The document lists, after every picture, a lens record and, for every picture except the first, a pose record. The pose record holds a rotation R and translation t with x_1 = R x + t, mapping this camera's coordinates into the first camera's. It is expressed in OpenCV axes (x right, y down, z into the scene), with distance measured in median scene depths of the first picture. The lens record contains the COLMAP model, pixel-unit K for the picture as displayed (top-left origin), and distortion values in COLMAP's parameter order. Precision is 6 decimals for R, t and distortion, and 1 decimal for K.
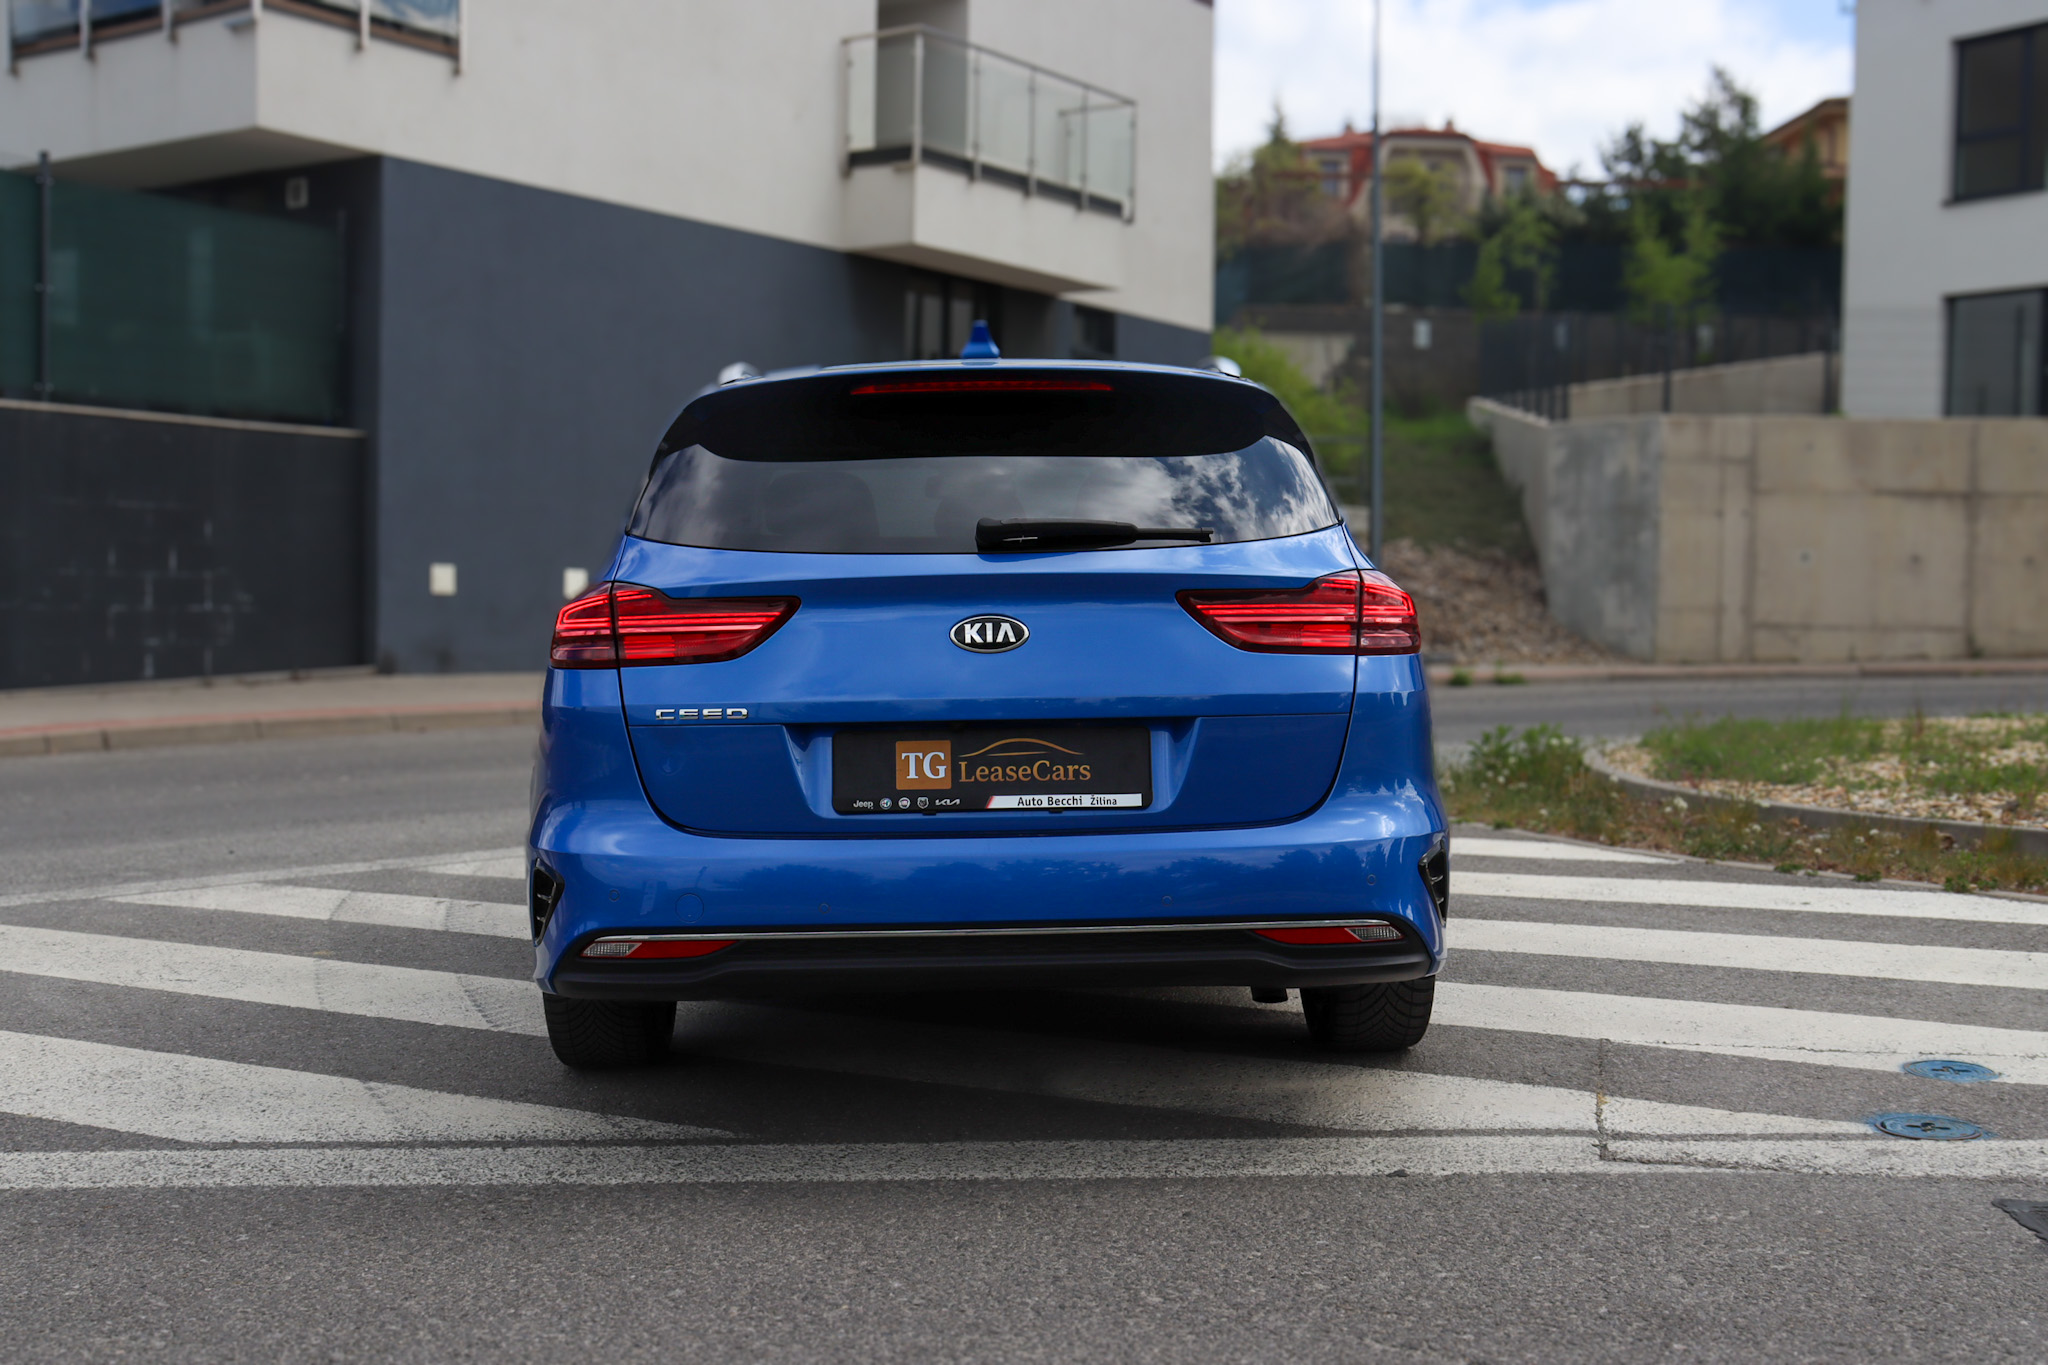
lens RADIAL K [[2309.8, 0, 1031.1], [0, 2309.8, 689.7], [0, 0, 1]] dist [-0.067142, 0.205790]
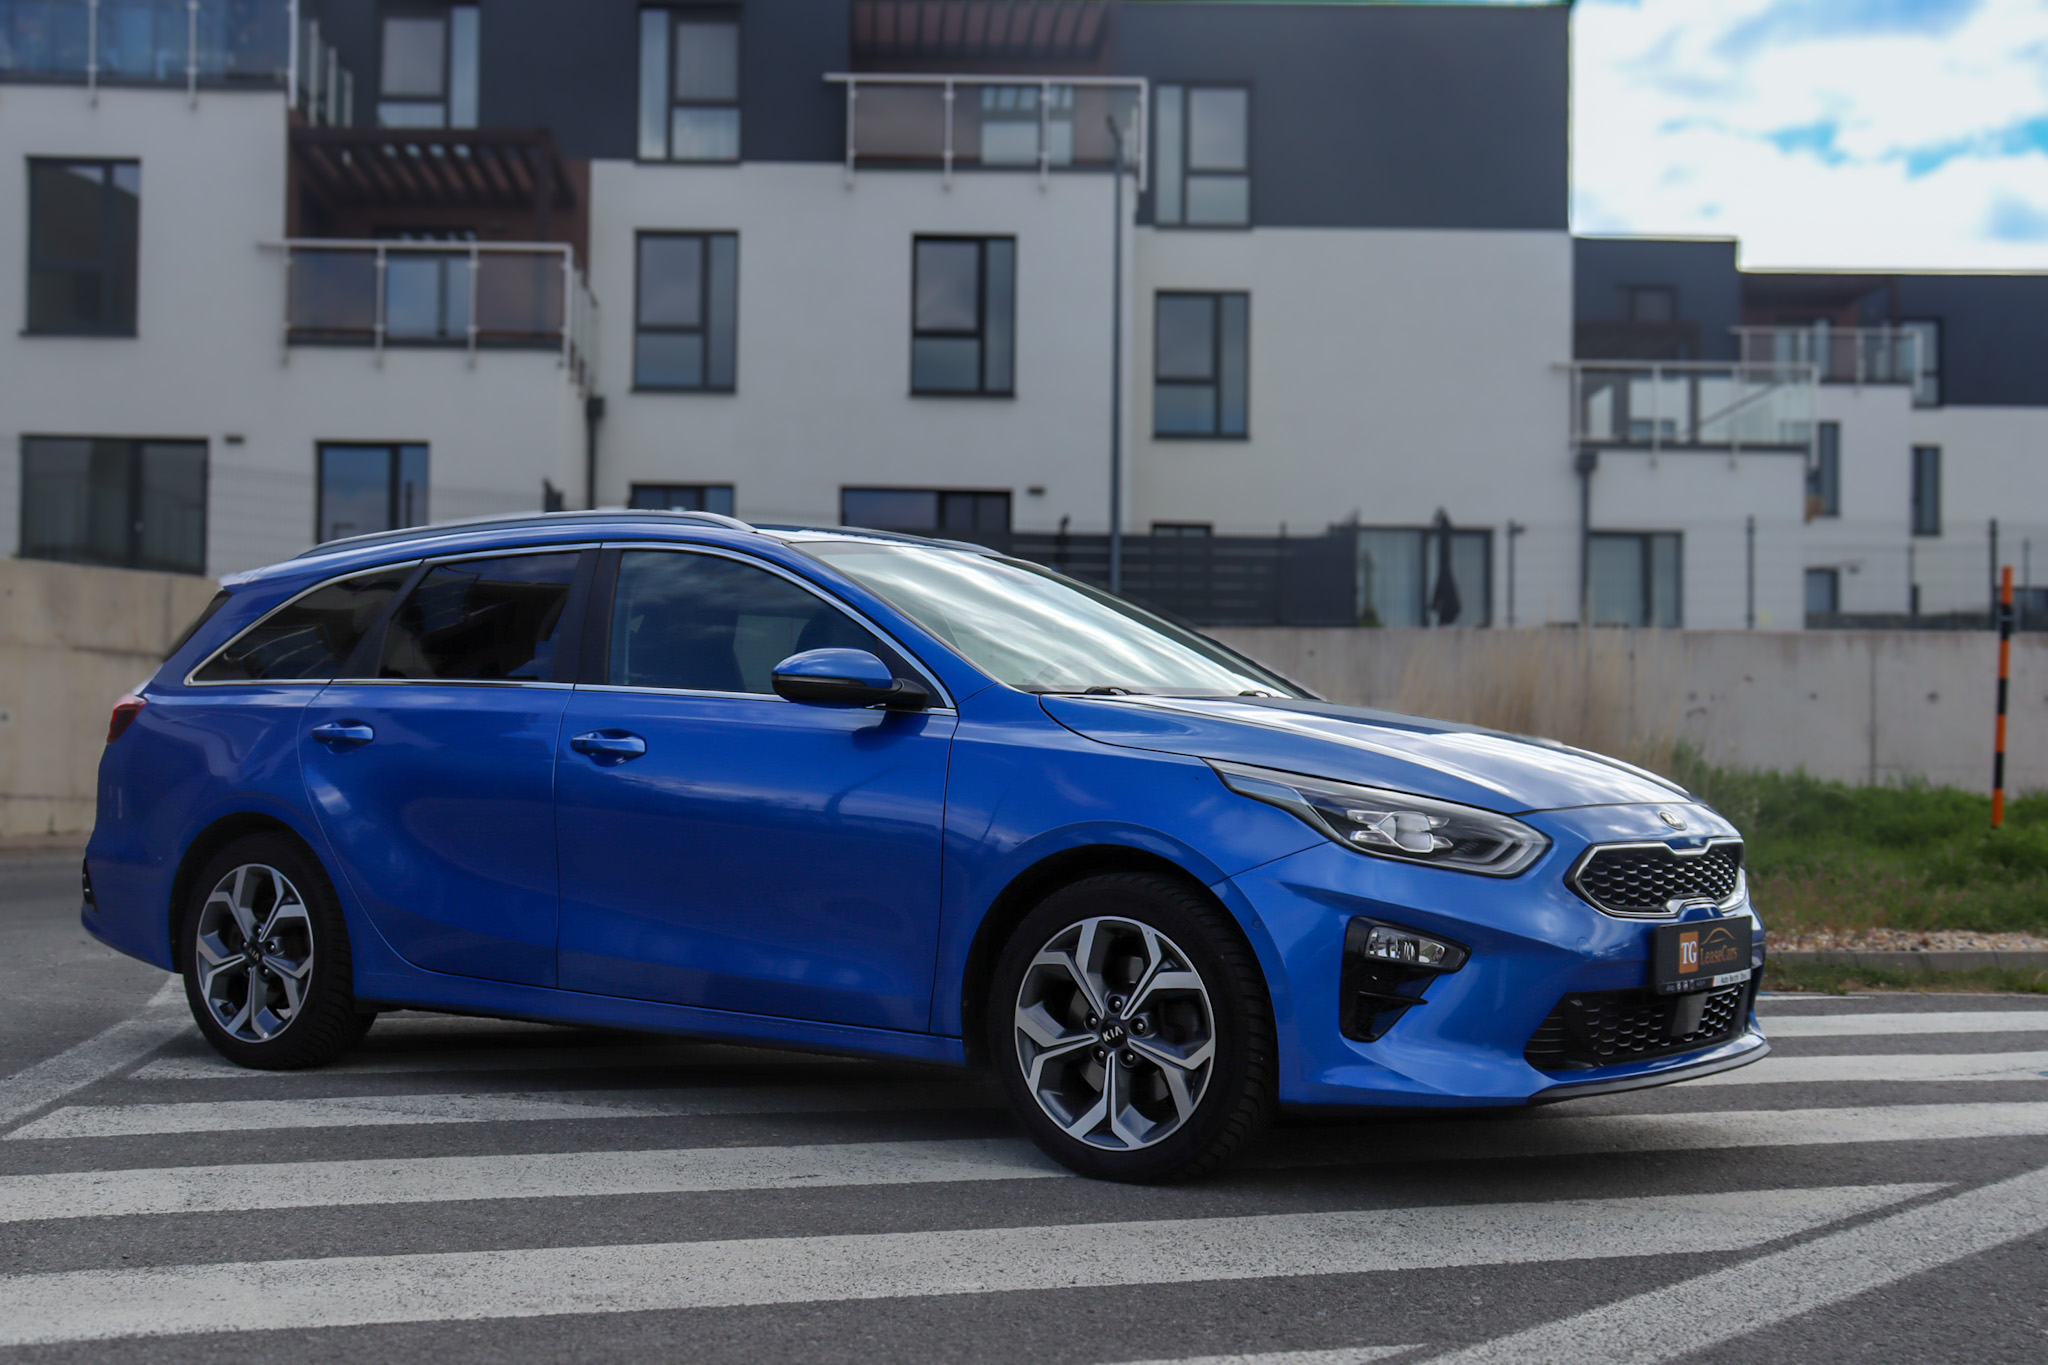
lens RADIAL K [[2727.9, 0, 796.1], [0, 2727.9, 697.7], [0, 0, 1]] dist [0.021426, 0.074849]
pose [[0.646088, 0.037149, 0.762358, -0.540455], [0.016538, 0.997899, -0.062643, 0.010444], [-0.763084, 0.053081, 0.644116, 0.192809]]
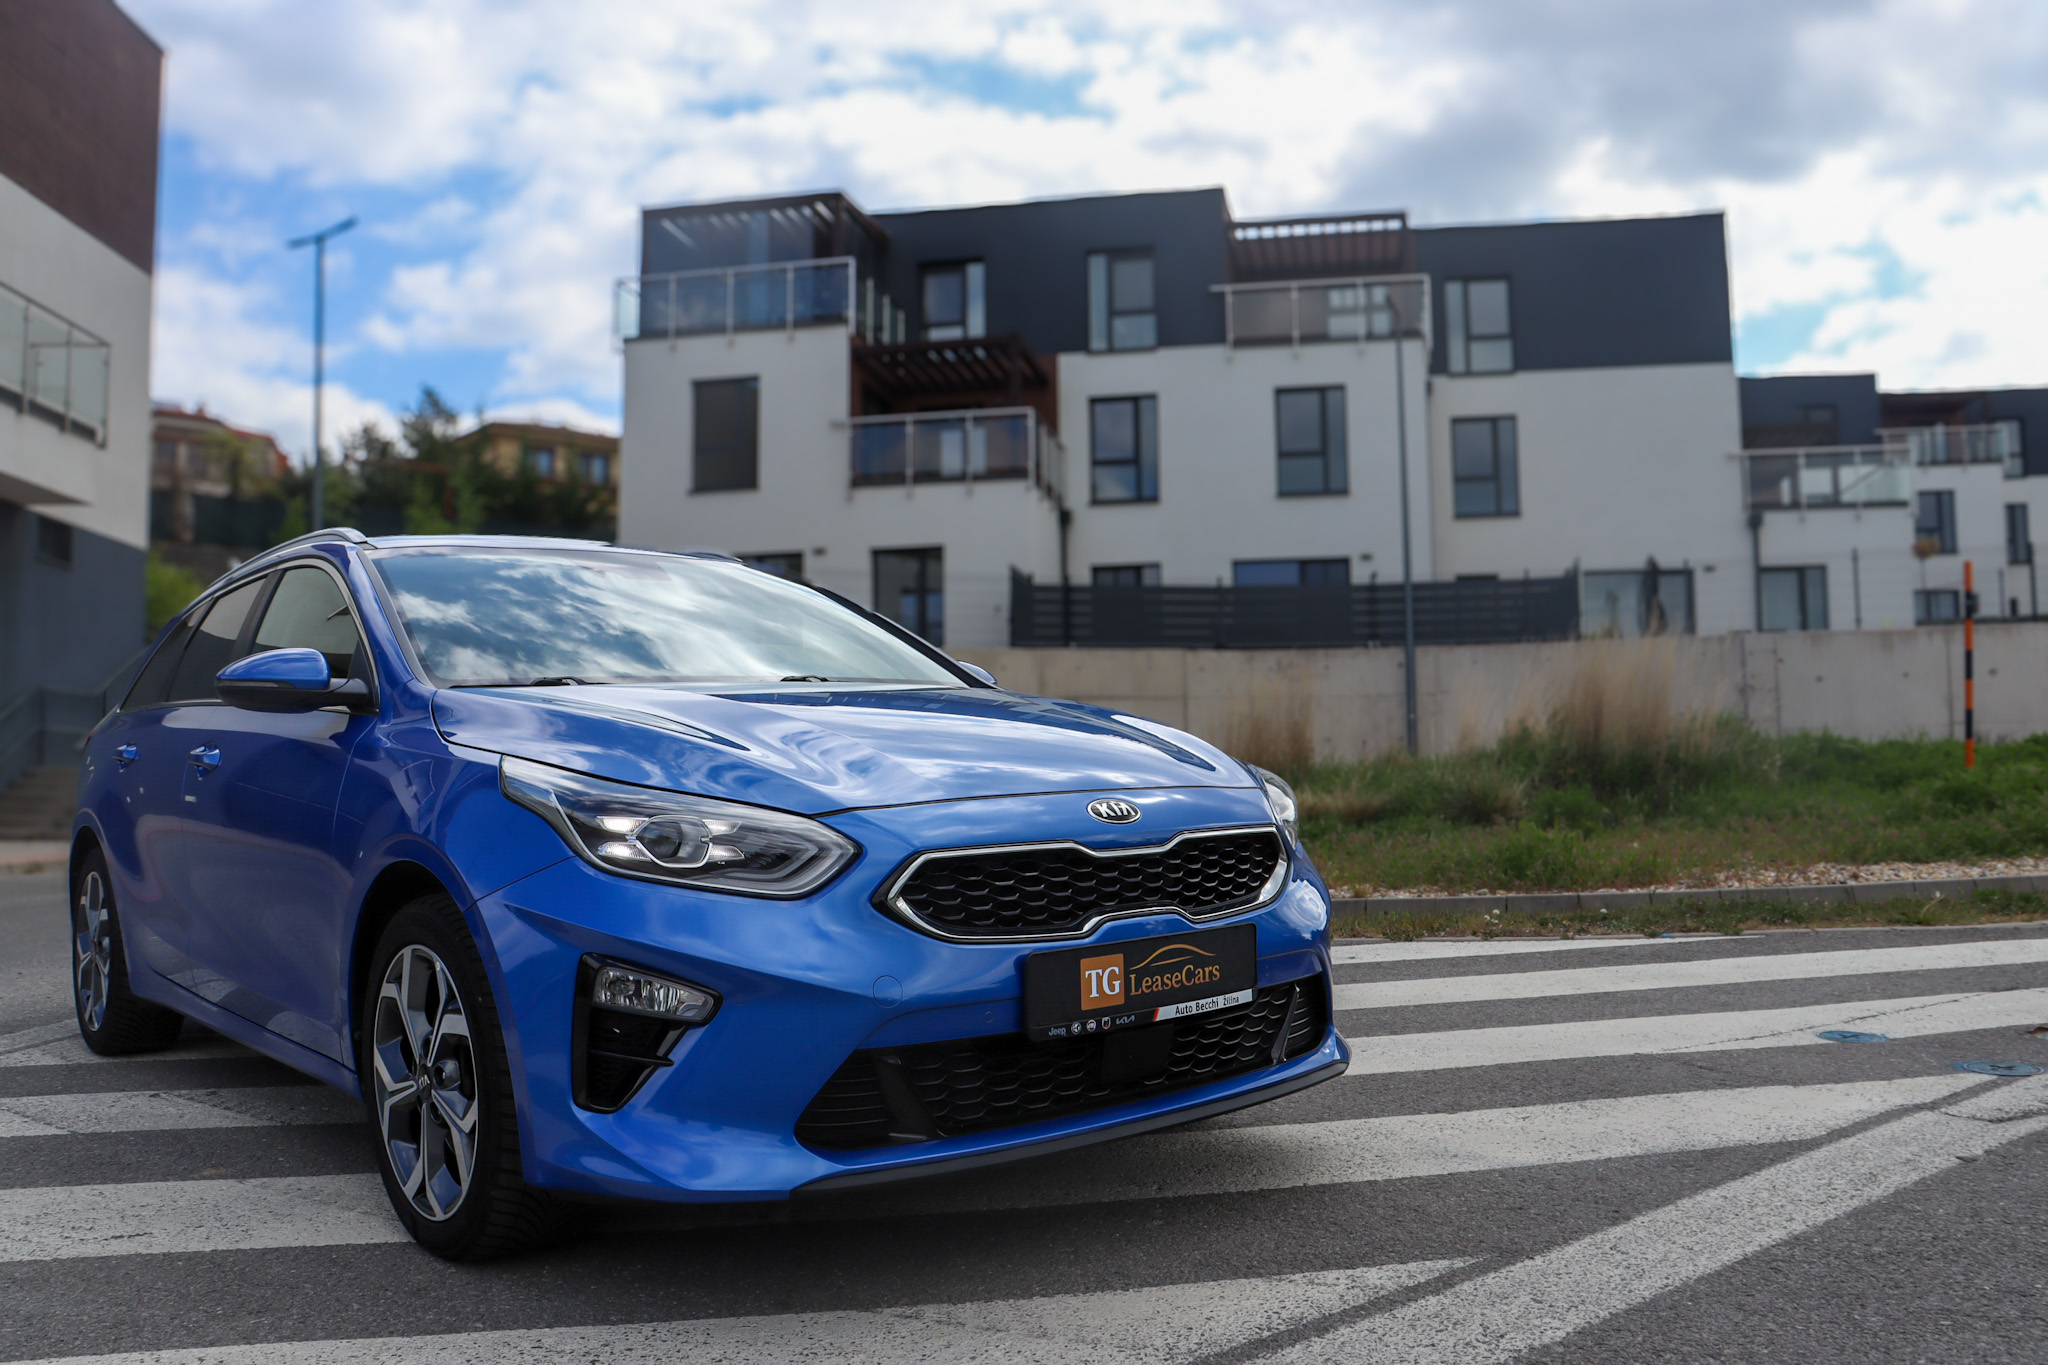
lens RADIAL K [[1696.4, 0, 1027.1], [0, 1696.4, 683.9], [0, 0, 1]] dist [-0.172784, 0.153891]
pose [[0.771404, 0.019804, 0.636038, -0.235297], [0.044477, 0.995393, -0.084936, 0.006217], [-0.634790, 0.093809, 0.766969, 0.210421]]
